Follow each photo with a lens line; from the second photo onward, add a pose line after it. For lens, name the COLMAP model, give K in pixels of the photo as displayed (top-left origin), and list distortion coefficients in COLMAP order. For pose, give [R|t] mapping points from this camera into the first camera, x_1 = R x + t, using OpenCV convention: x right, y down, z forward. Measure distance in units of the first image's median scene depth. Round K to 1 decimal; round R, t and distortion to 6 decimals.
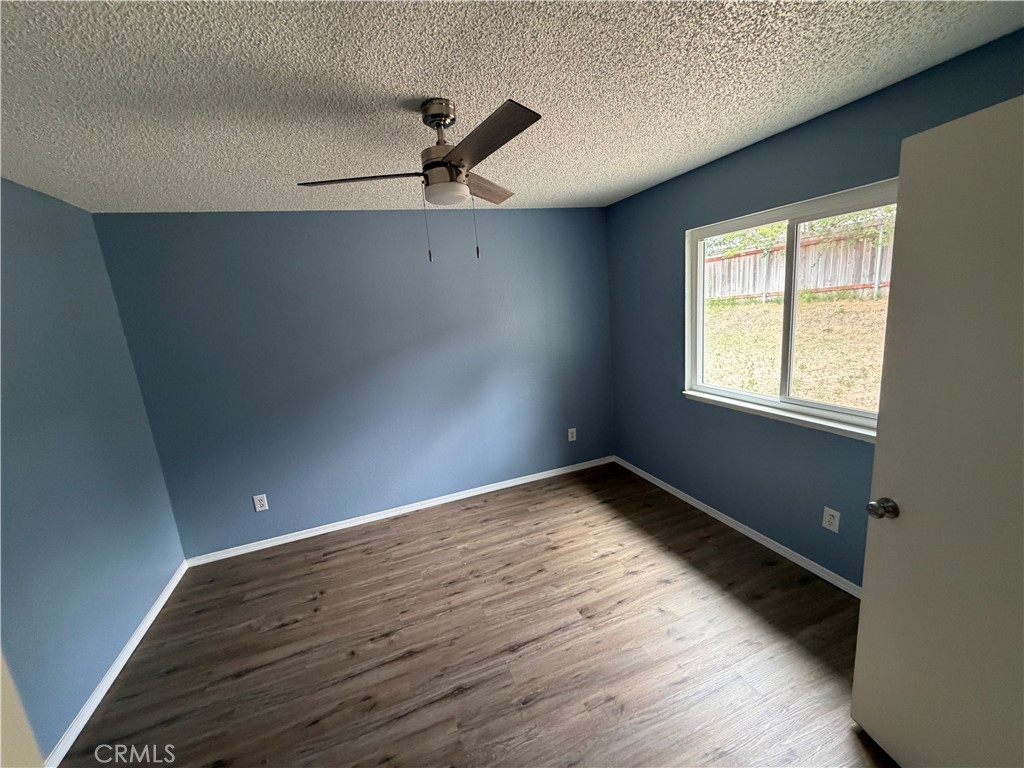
lens RADIAL K [[407.7, 0, 509.1], [0, 407.7, 384.6], [0, 0, 1]] dist [-0.000615, 0.000251]
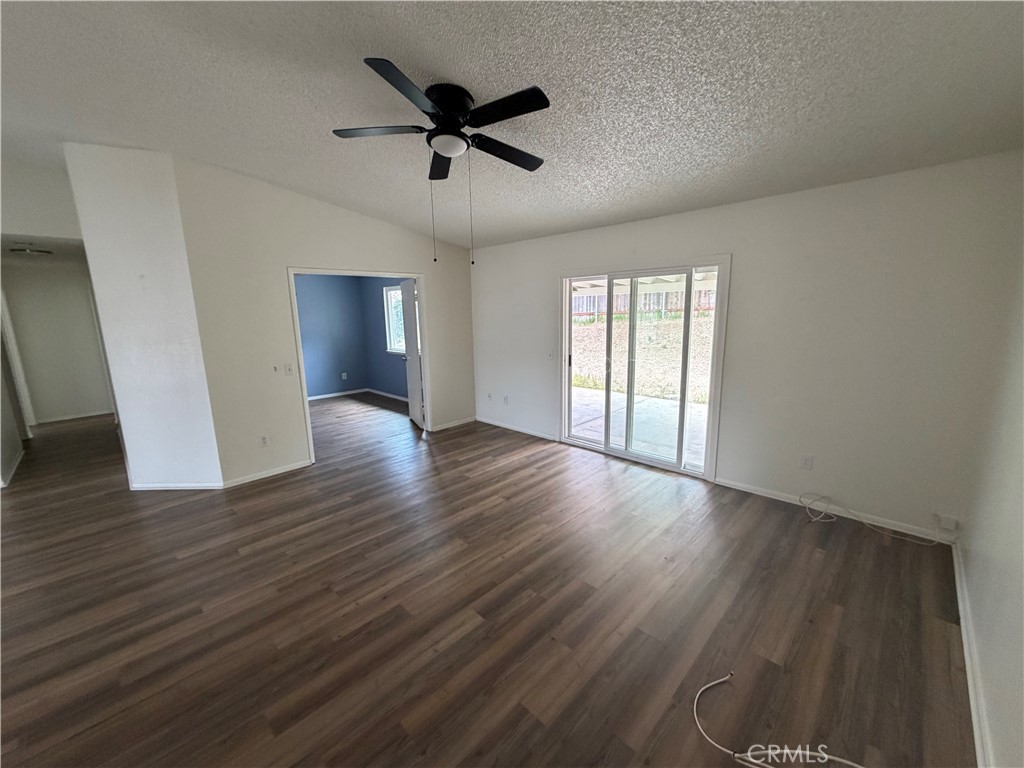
lens RADIAL K [[407.7, 0, 509.1], [0, 407.7, 384.6], [0, 0, 1]] dist [-0.000615, 0.000251]
pose [[0.902601, -0.007707, 0.430408, 0.027805], [0.023874, 0.999197, -0.032172, 0.470370], [-0.429815, 0.039314, 0.902061, -2.336872]]
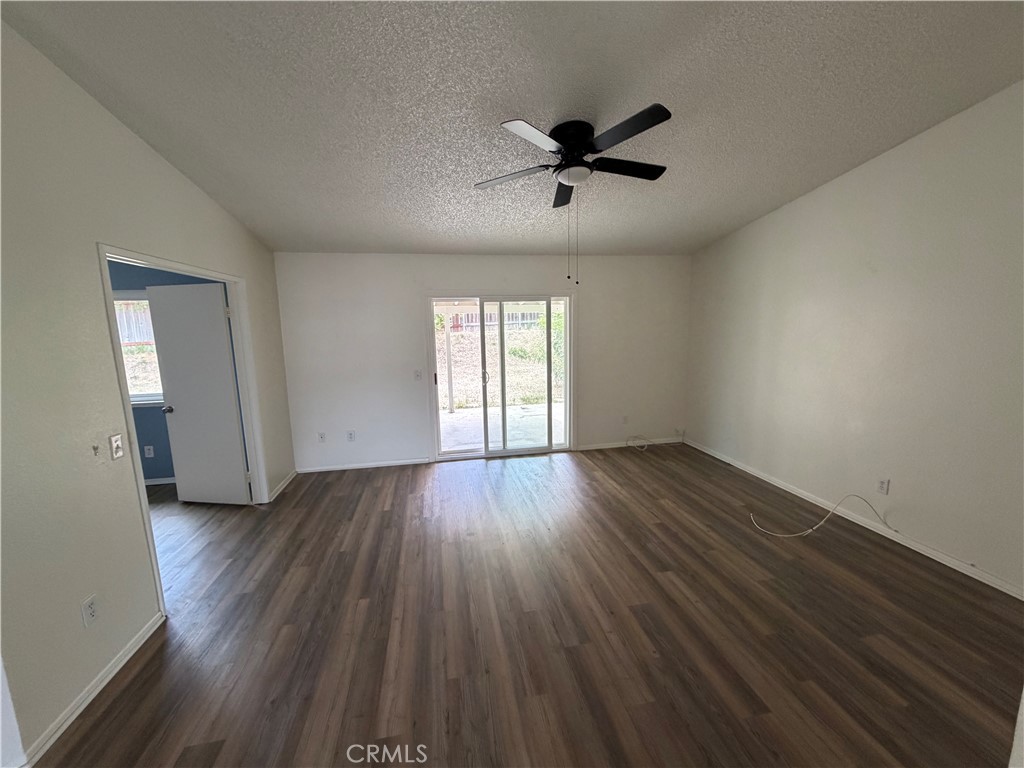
lens RADIAL K [[407.7, 0, 509.1], [0, 407.7, 384.6], [0, 0, 1]] dist [-0.000615, 0.000251]
pose [[0.168139, -0.060926, 0.983879, -0.923674], [0.198003, 0.979834, 0.026839, 0.314393], [-0.965673, 0.190298, 0.176811, -1.172888]]
